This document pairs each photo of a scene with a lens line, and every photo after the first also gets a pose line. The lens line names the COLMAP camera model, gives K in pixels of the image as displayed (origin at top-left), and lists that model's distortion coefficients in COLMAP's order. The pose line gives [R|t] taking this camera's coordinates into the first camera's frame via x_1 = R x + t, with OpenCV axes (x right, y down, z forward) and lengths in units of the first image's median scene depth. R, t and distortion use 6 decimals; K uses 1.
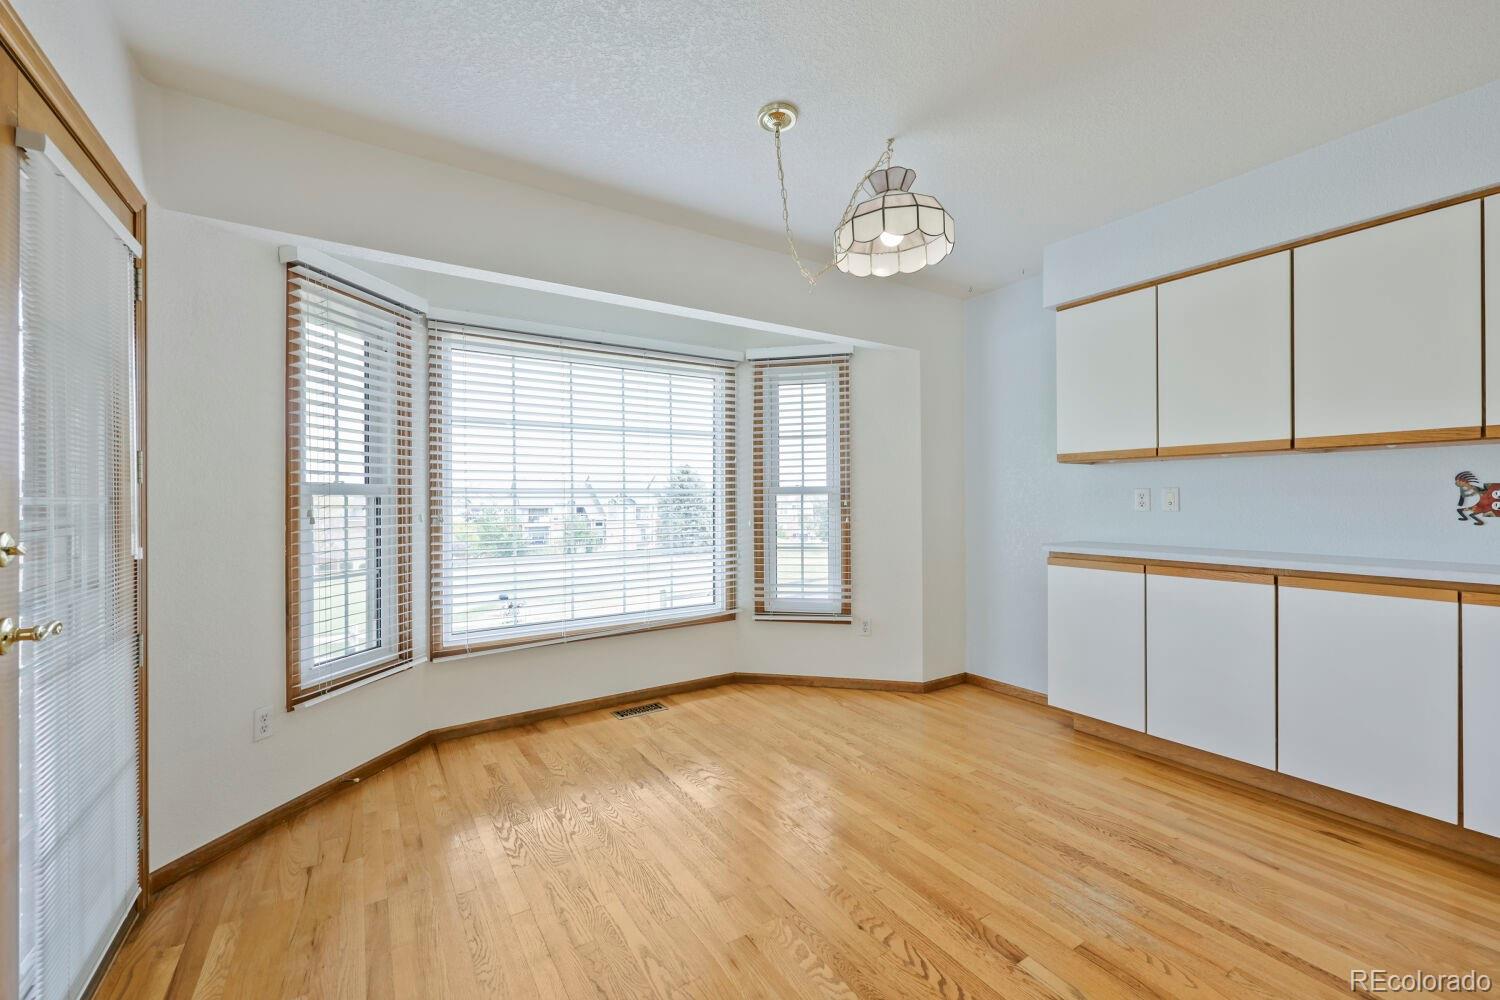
lens RADIAL K [[602.8, 0, 748.2], [0, 602.8, 493.2], [0, 0, 1]] dist [-0.000266, 0.000164]
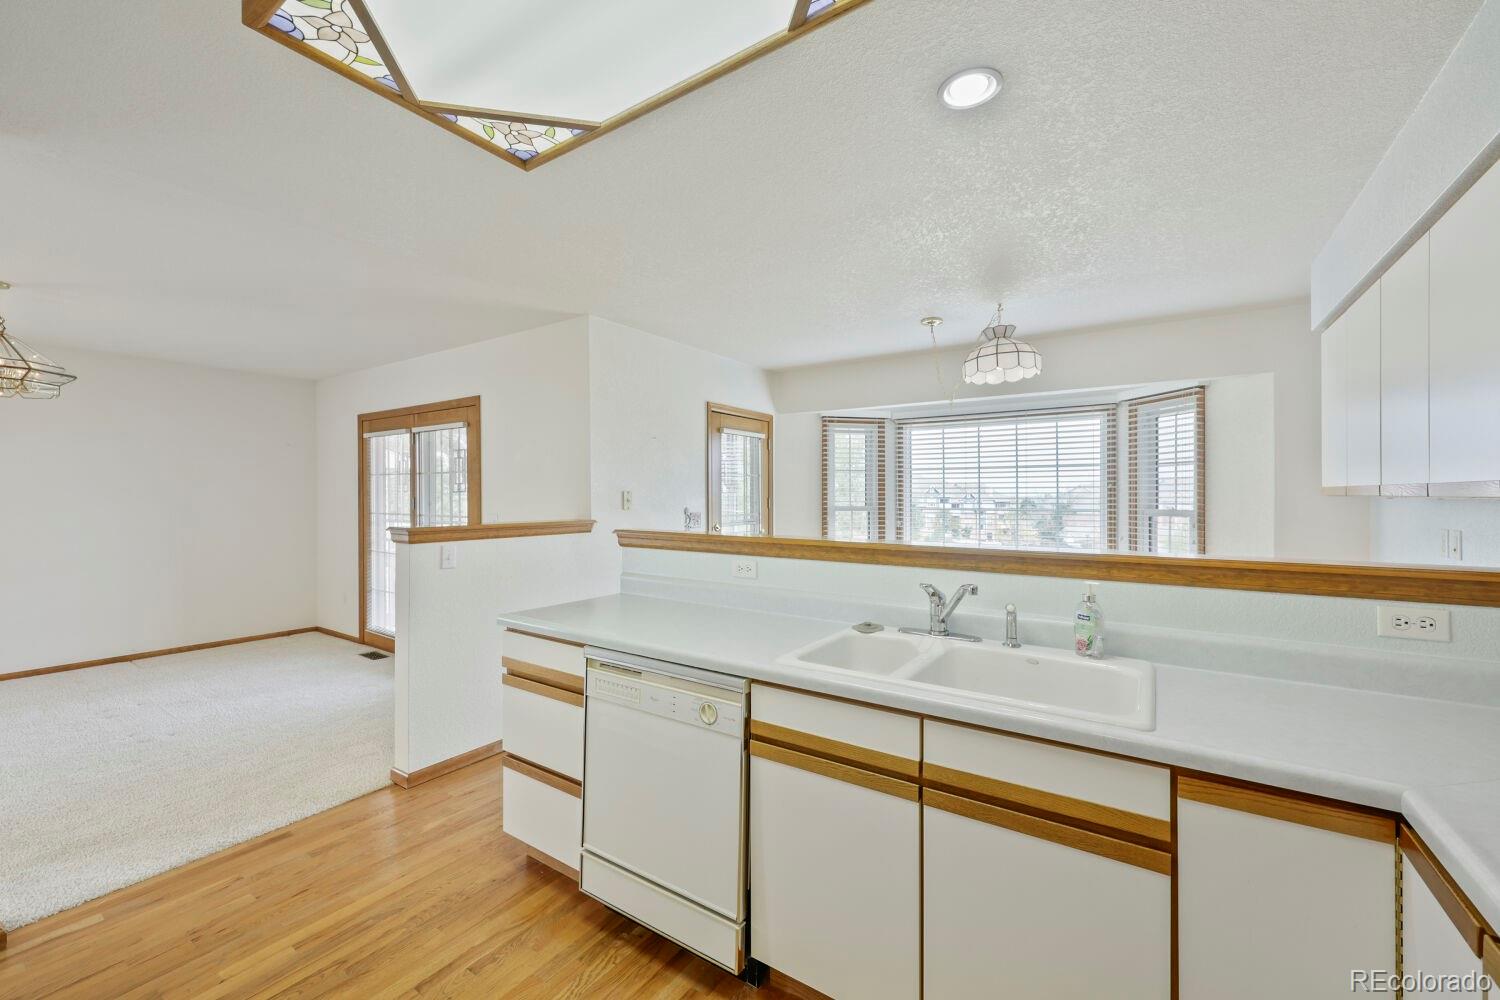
lens RADIAL K [[608.5, 0, 746.1], [0, 608.5, 499.5], [0, 0, 1]] dist [0.001133, 0.000298]
pose [[0.381843, 0.014219, -0.924118, 0.949043], [0.006603, 0.999814, 0.018112, -0.062402], [0.924204, -0.013018, 0.381678, -0.166801]]
